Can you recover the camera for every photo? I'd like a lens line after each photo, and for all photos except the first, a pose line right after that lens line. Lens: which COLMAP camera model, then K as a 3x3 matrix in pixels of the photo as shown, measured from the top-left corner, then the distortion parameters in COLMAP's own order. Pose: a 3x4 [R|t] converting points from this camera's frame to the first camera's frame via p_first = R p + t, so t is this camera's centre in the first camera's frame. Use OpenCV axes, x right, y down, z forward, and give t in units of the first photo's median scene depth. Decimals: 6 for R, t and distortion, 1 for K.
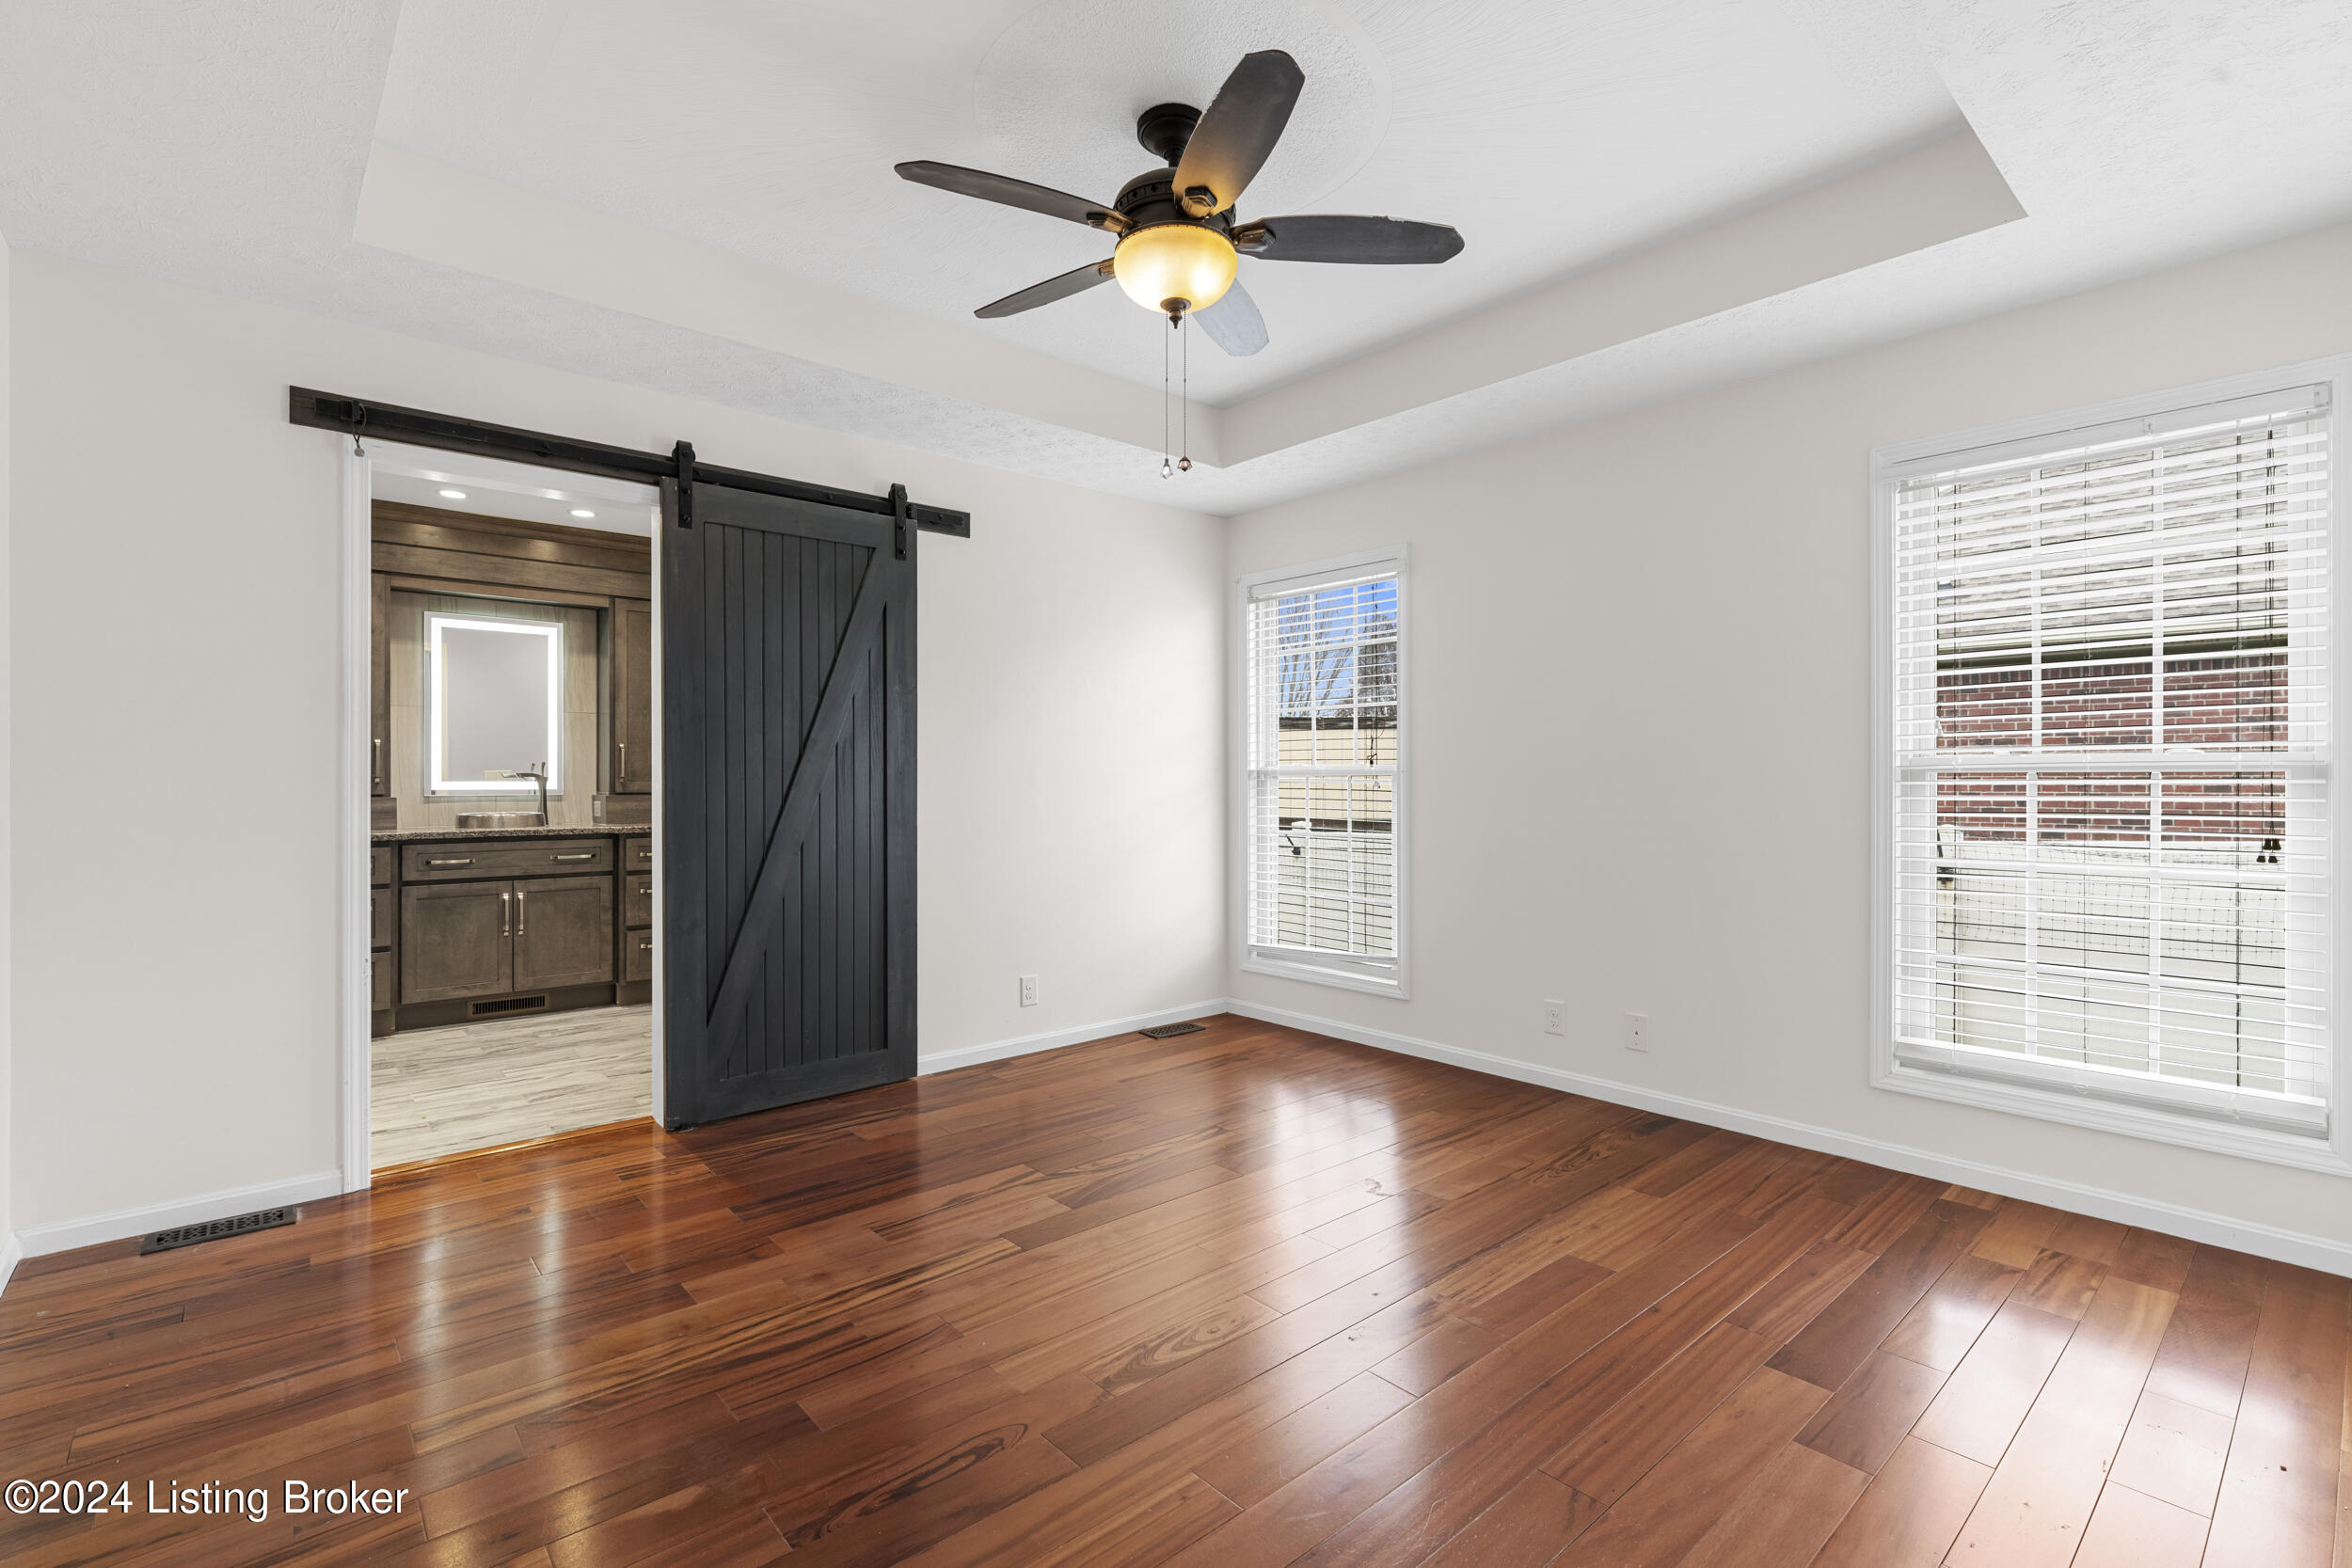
lens RADIAL K [[1057.7, 0, 1188.7], [0, 1057.7, 775.0], [0, 0, 1]] dist [-0.008101, 0.000807]
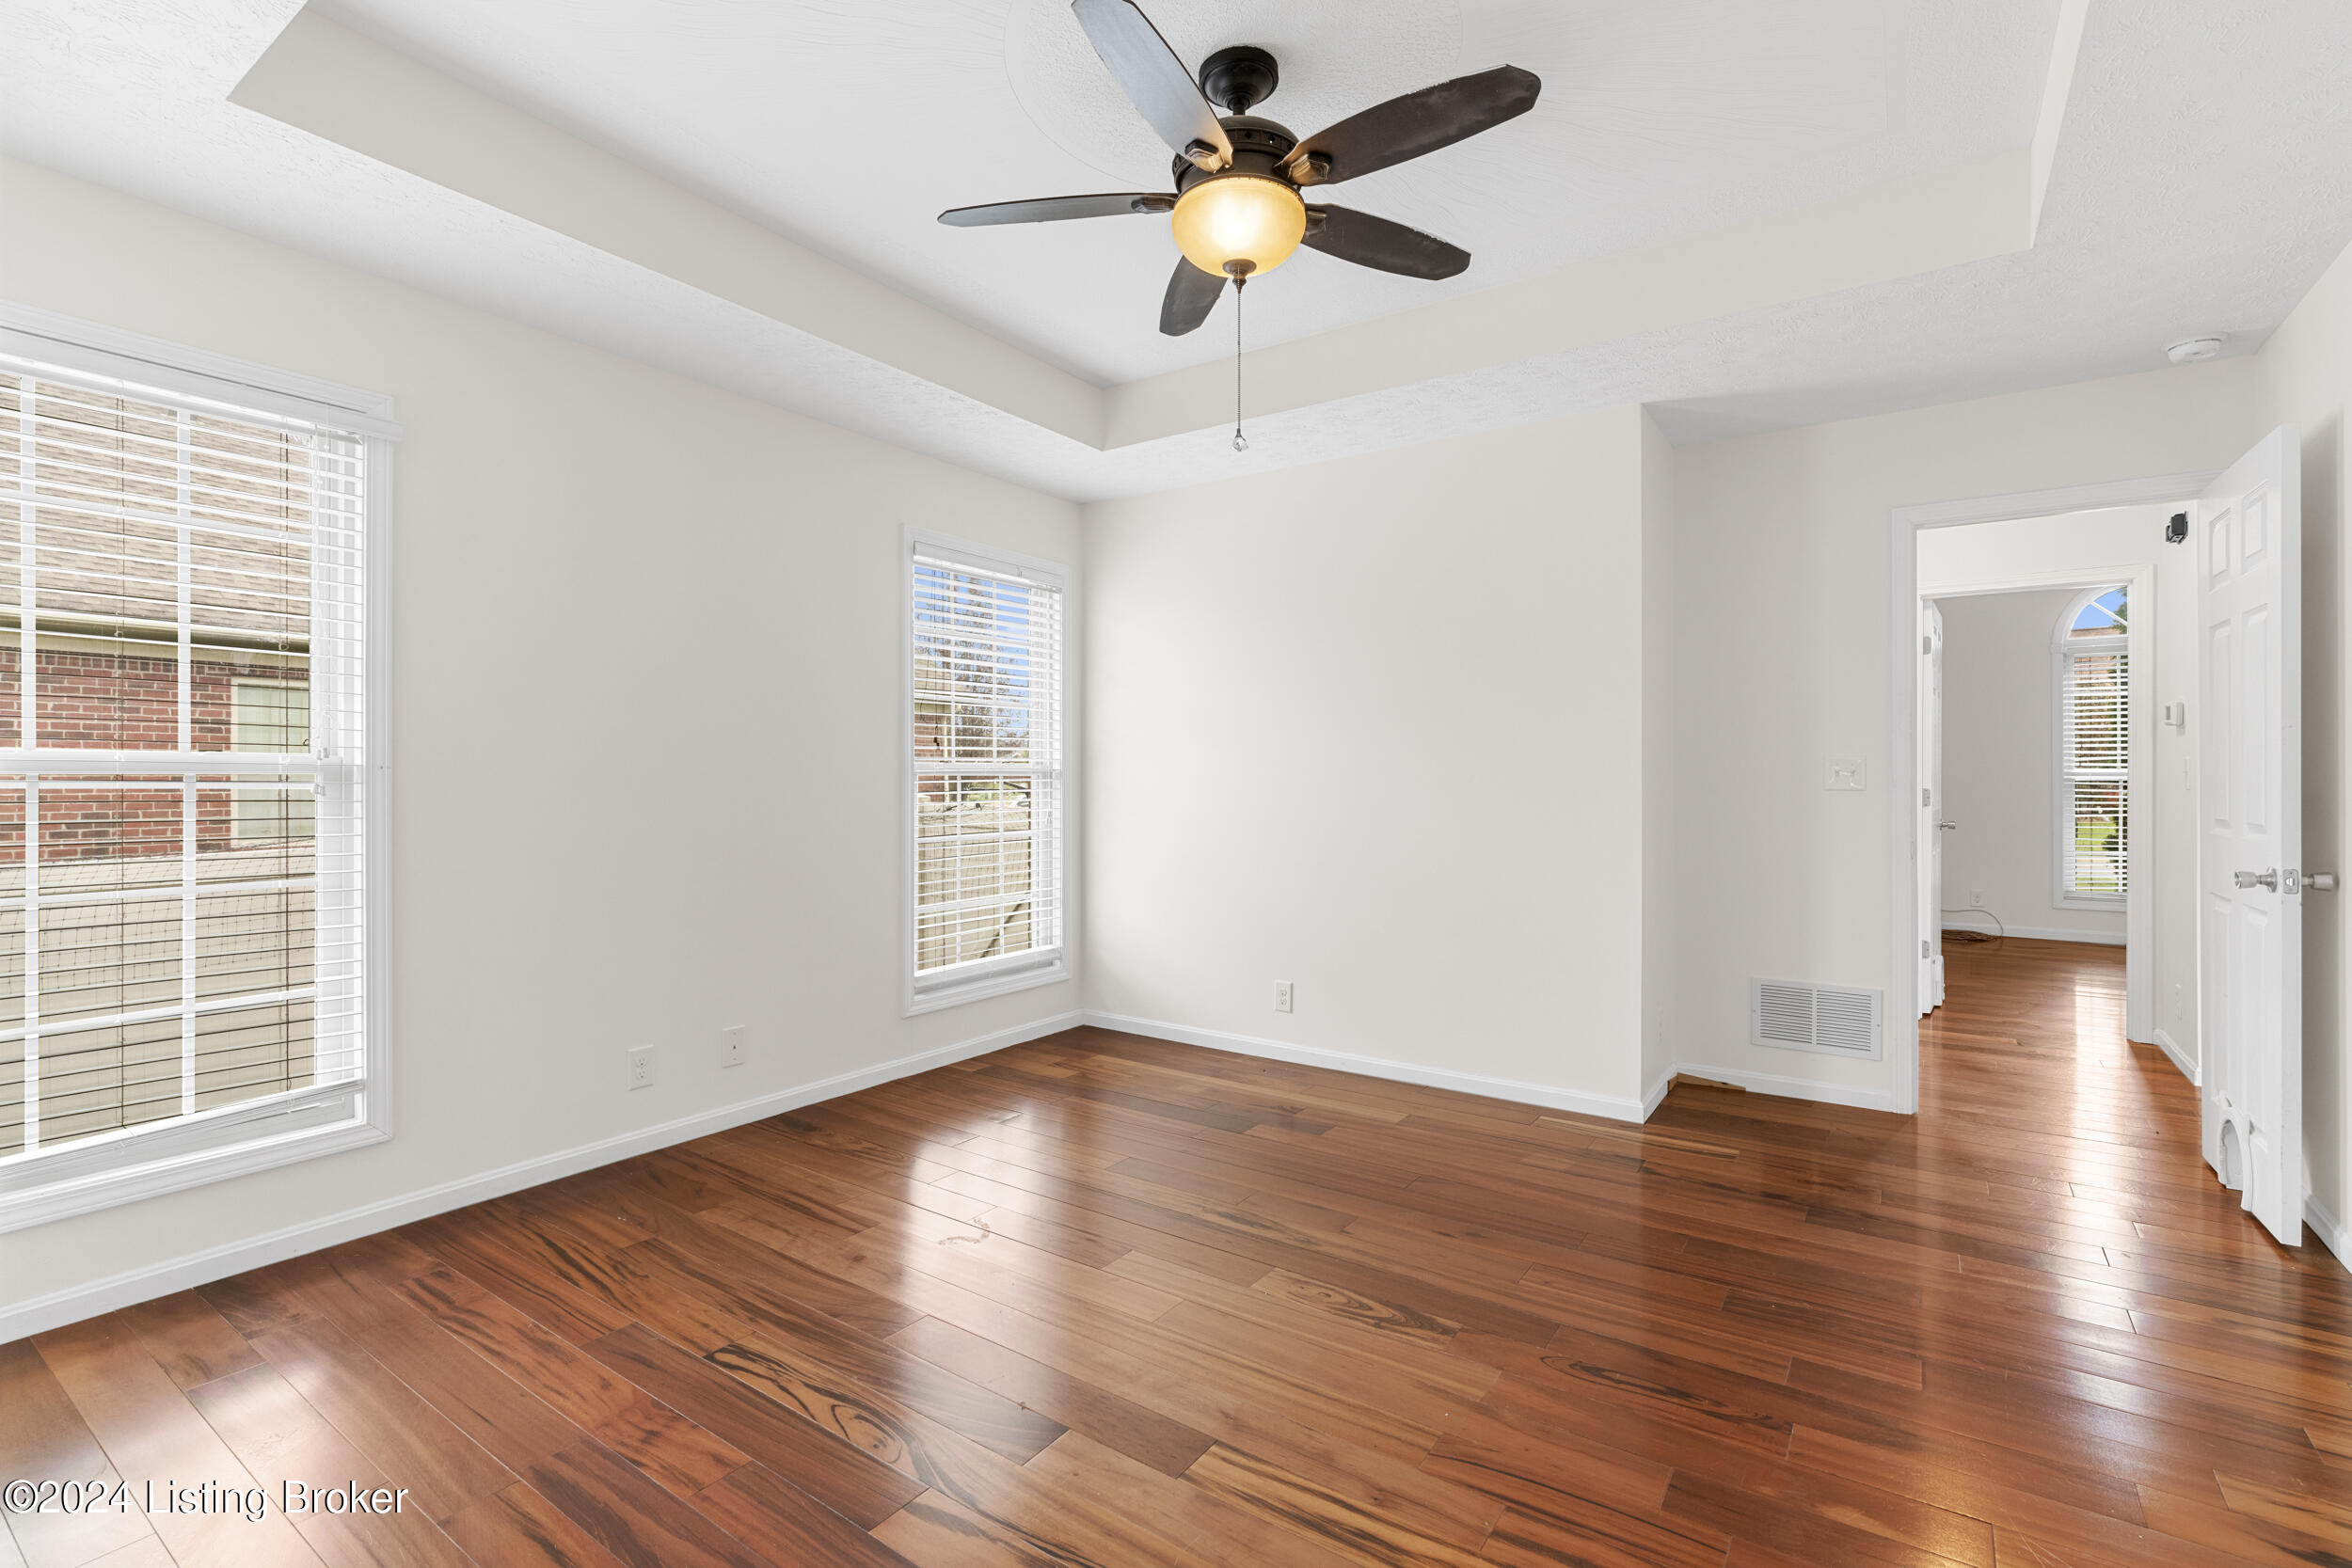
lens RADIAL K [[1057.7, 0, 1170.6], [0, 1057.7, 782.5], [0, 0, 1]] dist [-0.008101, 0.000807]
pose [[-0.226307, -0.001280, 0.974055, -0.767856], [-0.003403, 0.999994, 0.000523, 0.006462], [-0.974050, -0.003196, -0.226310, 1.092869]]
